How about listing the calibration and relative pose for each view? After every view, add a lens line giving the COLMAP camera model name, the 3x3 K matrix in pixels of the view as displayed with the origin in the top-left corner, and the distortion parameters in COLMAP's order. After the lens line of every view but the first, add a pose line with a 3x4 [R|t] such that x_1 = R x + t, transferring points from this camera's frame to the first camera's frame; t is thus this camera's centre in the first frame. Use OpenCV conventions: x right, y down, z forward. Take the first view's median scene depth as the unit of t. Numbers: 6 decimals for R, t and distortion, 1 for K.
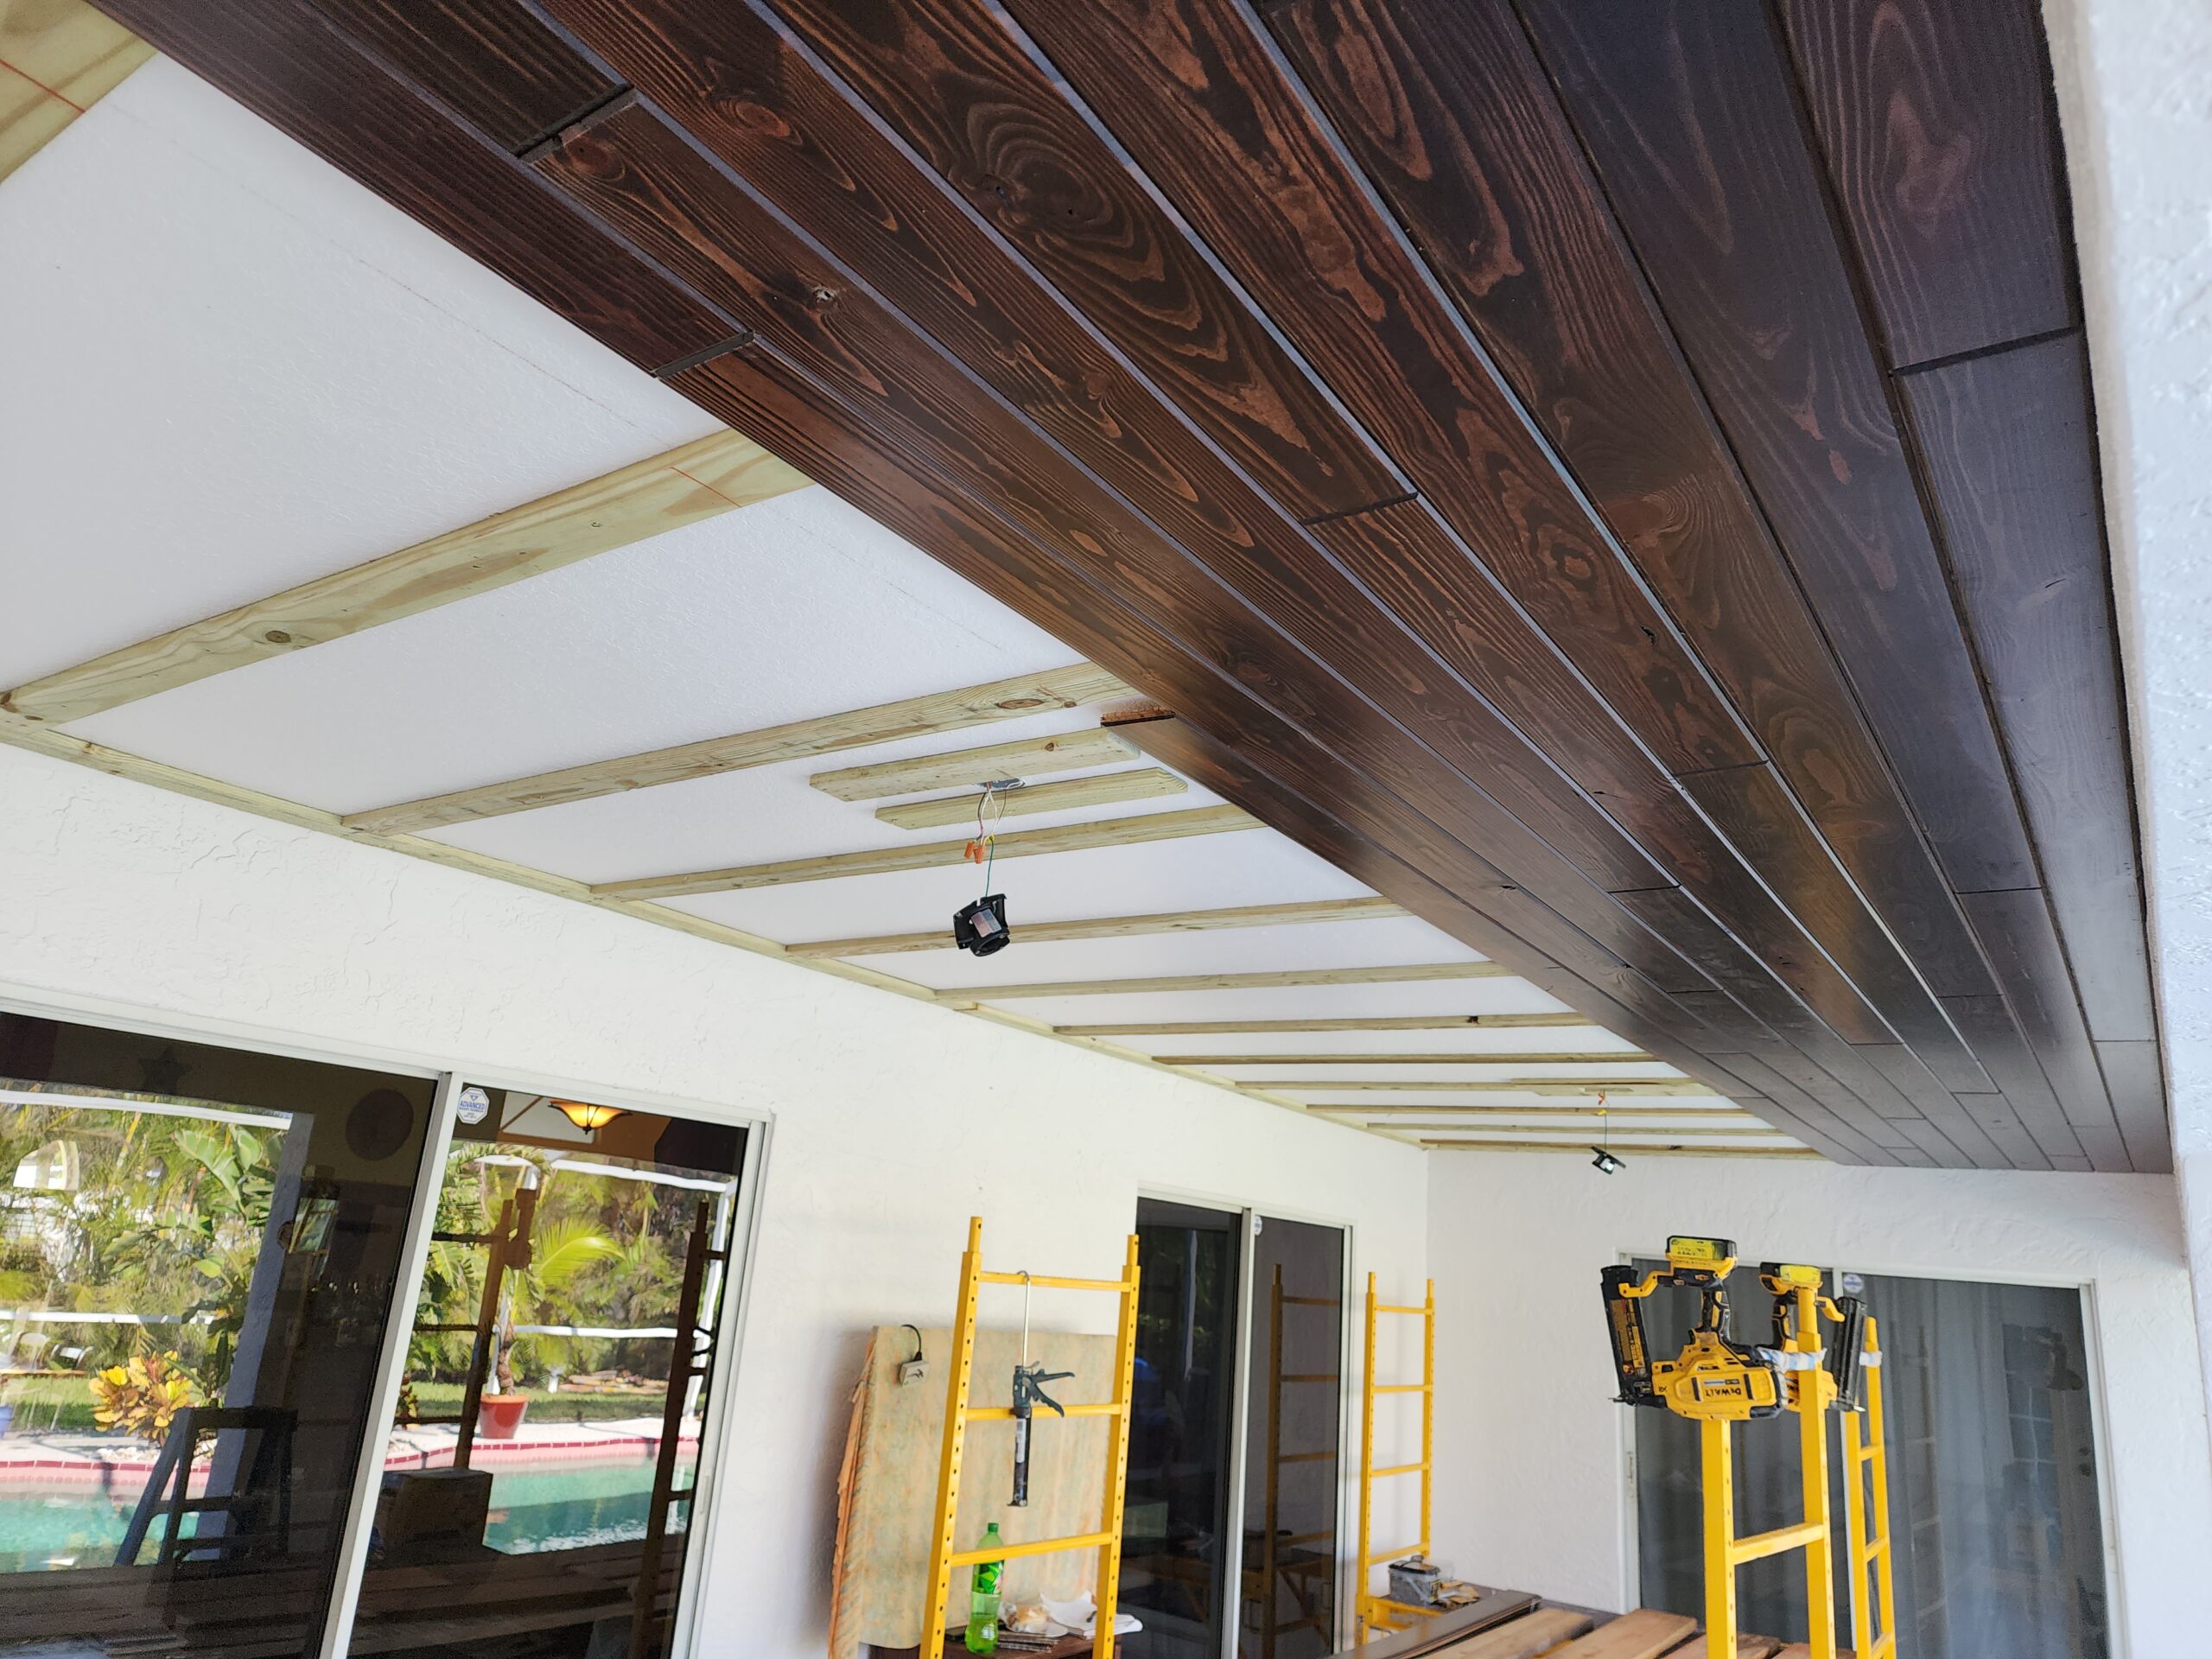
lens RADIAL K [[1510.5, 0, 1106.0], [0, 1510.5, 829.5], [0, 0, 1]] dist [0.066329, -0.068736]
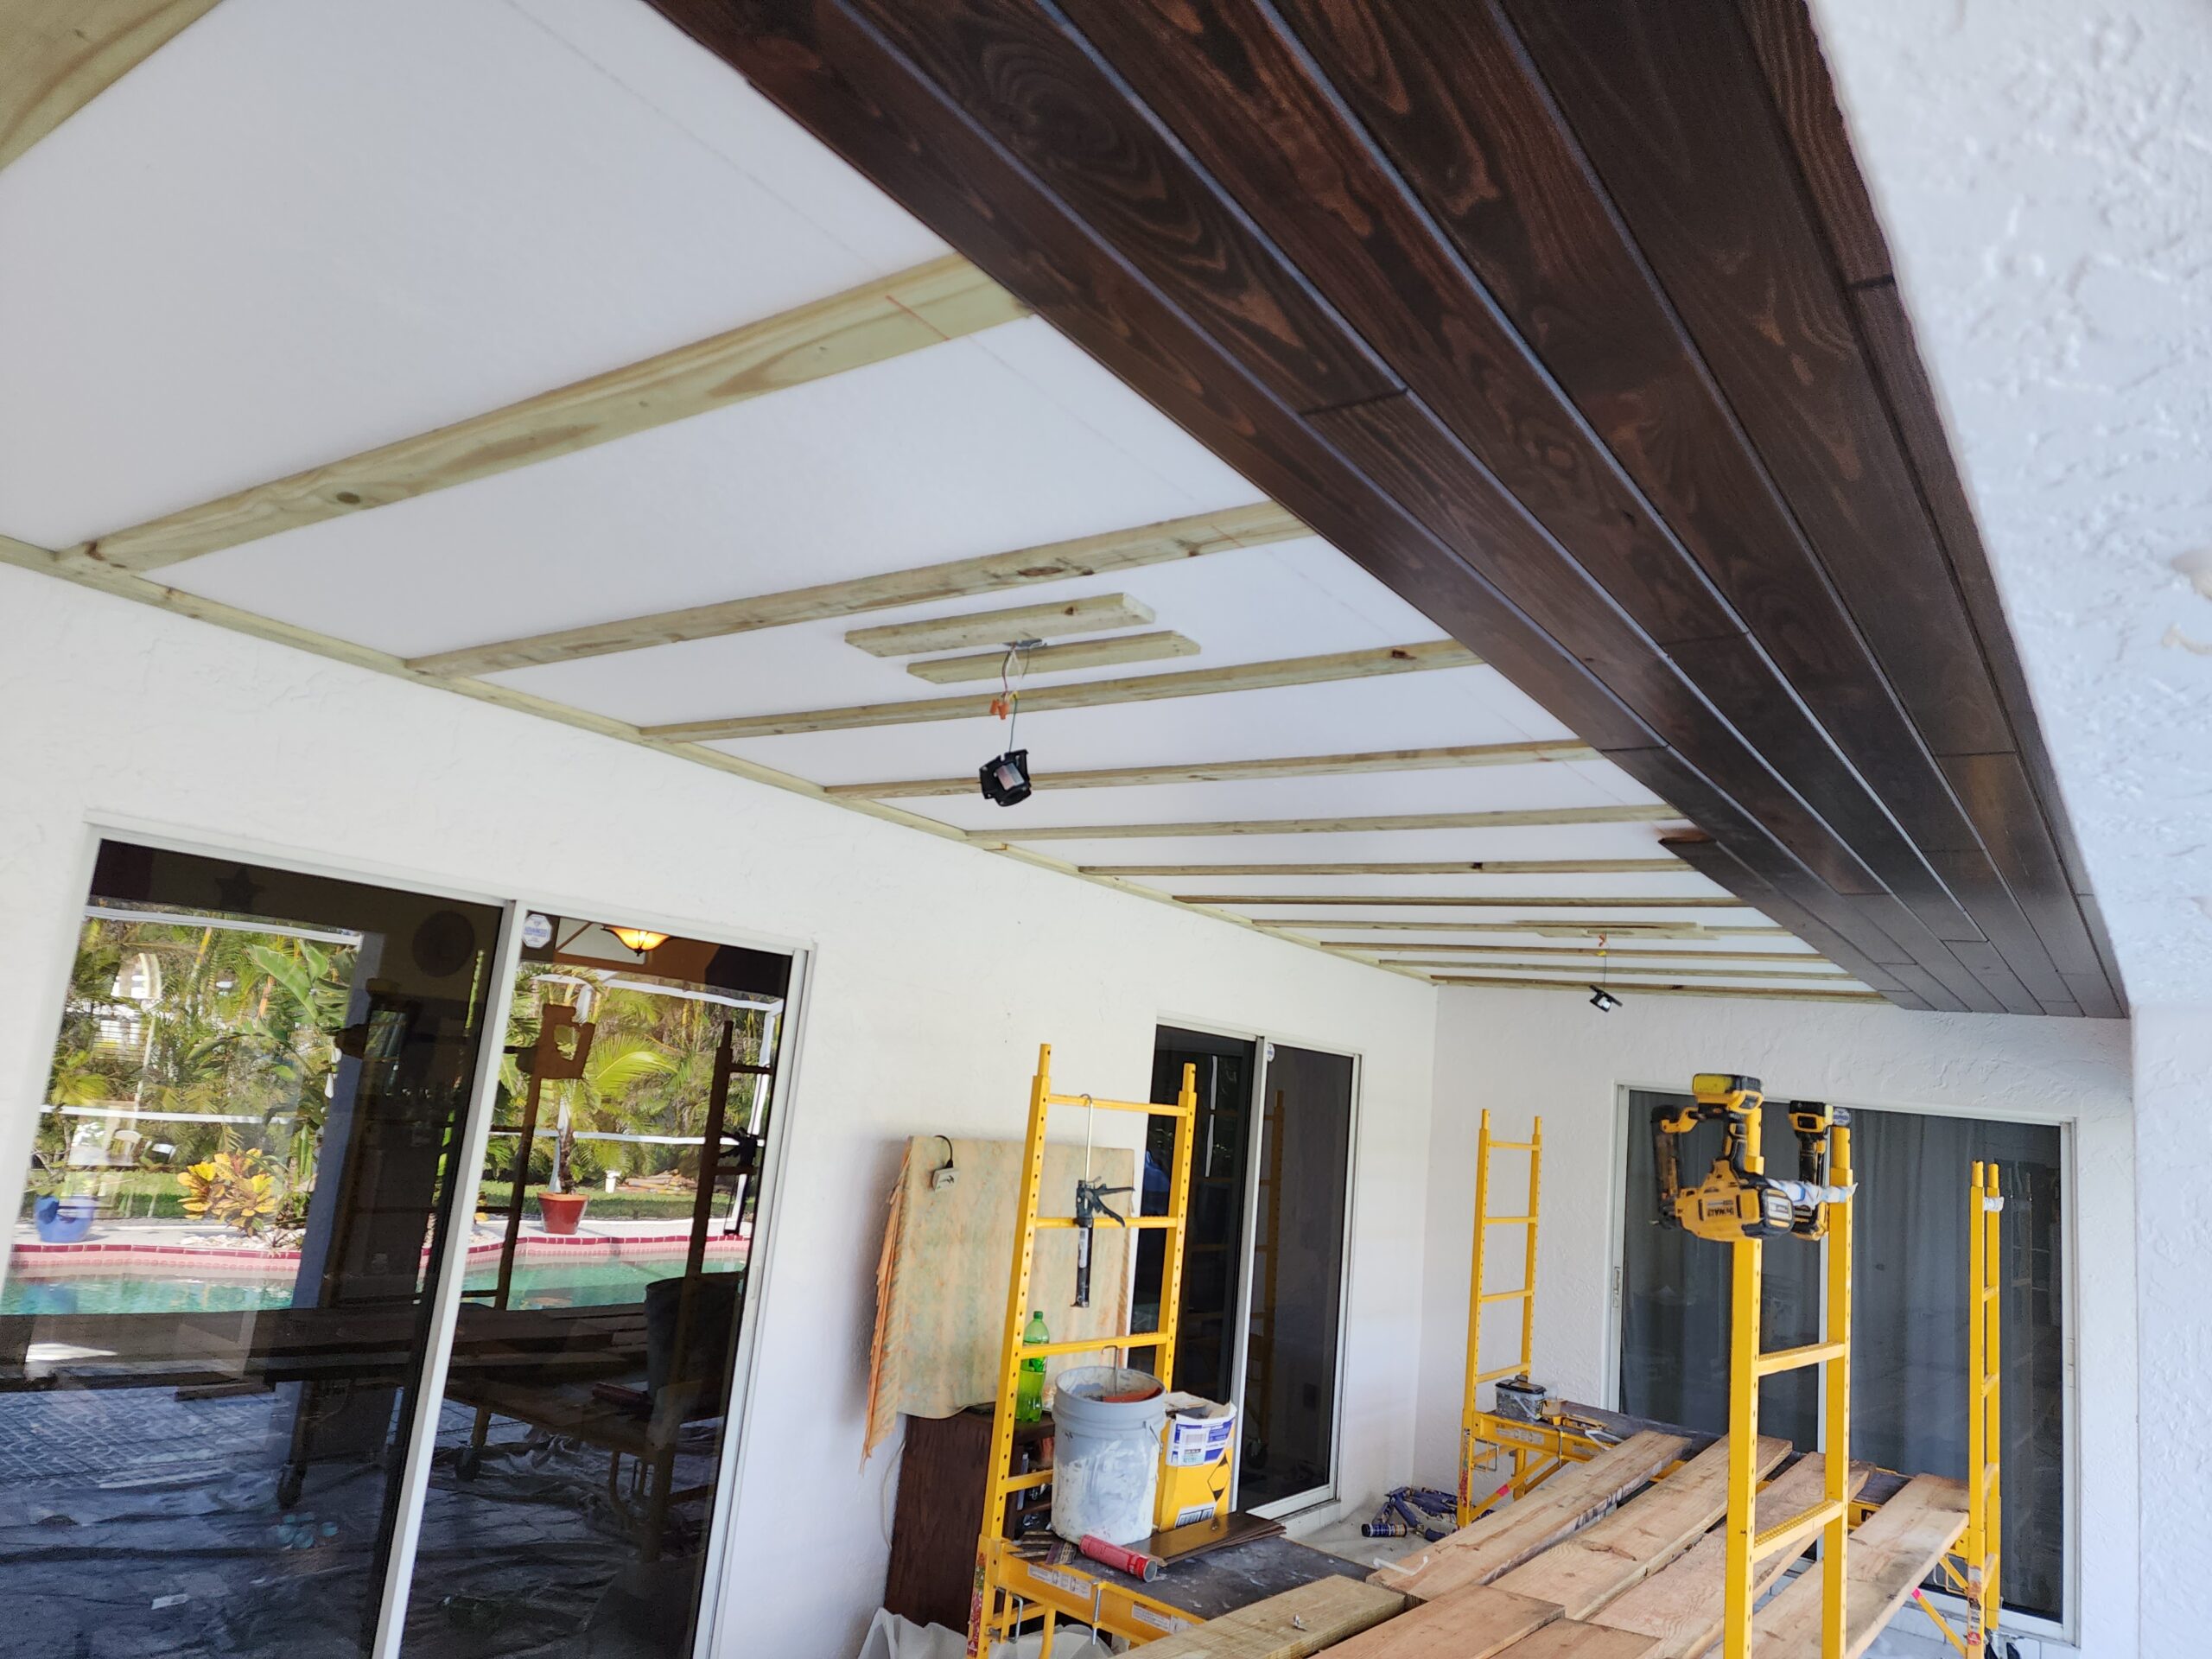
lens RADIAL K [[1494.1, 0, 1101.3], [0, 1494.1, 836.9], [0, 0, 1]] dist [0.081971, -0.081962]
pose [[0.999587, 0.014741, -0.024660, 0.013347], [-0.011836, 0.993406, 0.114033, -0.017533], [0.026179, -0.113694, 0.993171, -0.062959]]
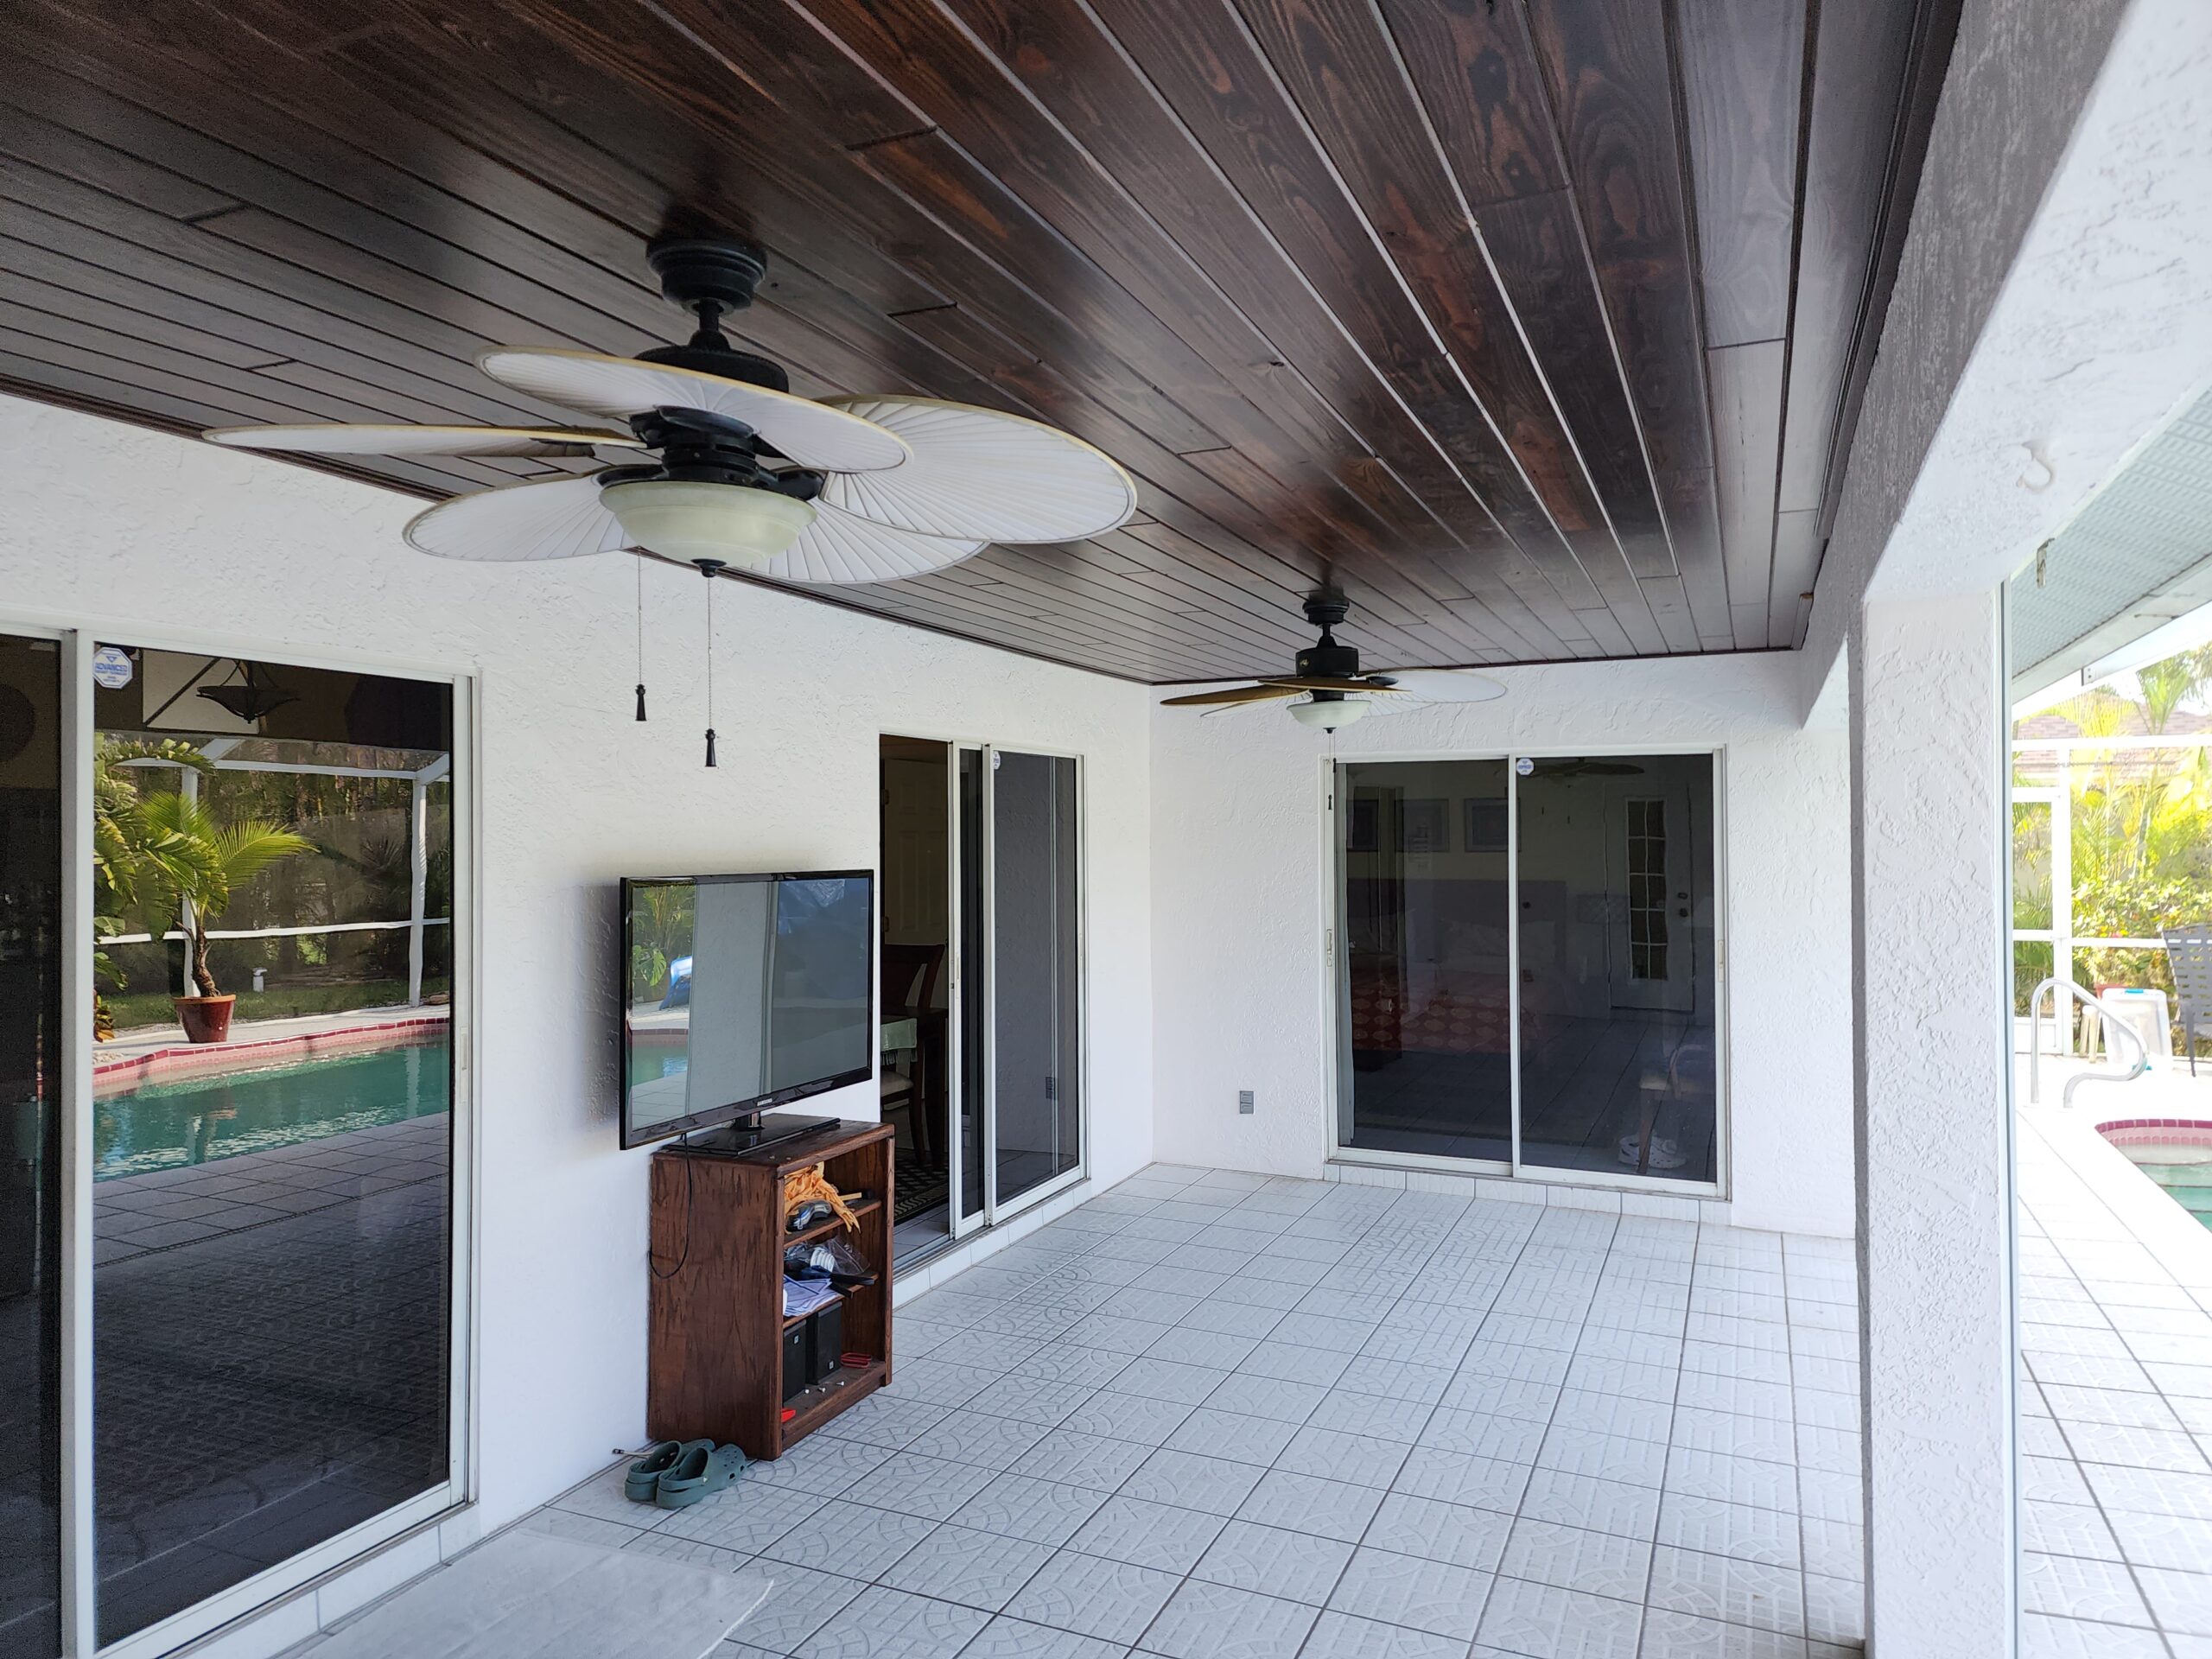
lens RADIAL K [[1490.2, 0, 1117.1], [0, 1490.2, 829.8], [0, 0, 1]] dist [0.076486, -0.068133]
pose [[0.977373, -0.085904, 0.193292, -0.048560], [0.027894, 0.958182, 0.284796, 0.057286], [-0.209674, -0.272960, 0.938898, 0.070013]]
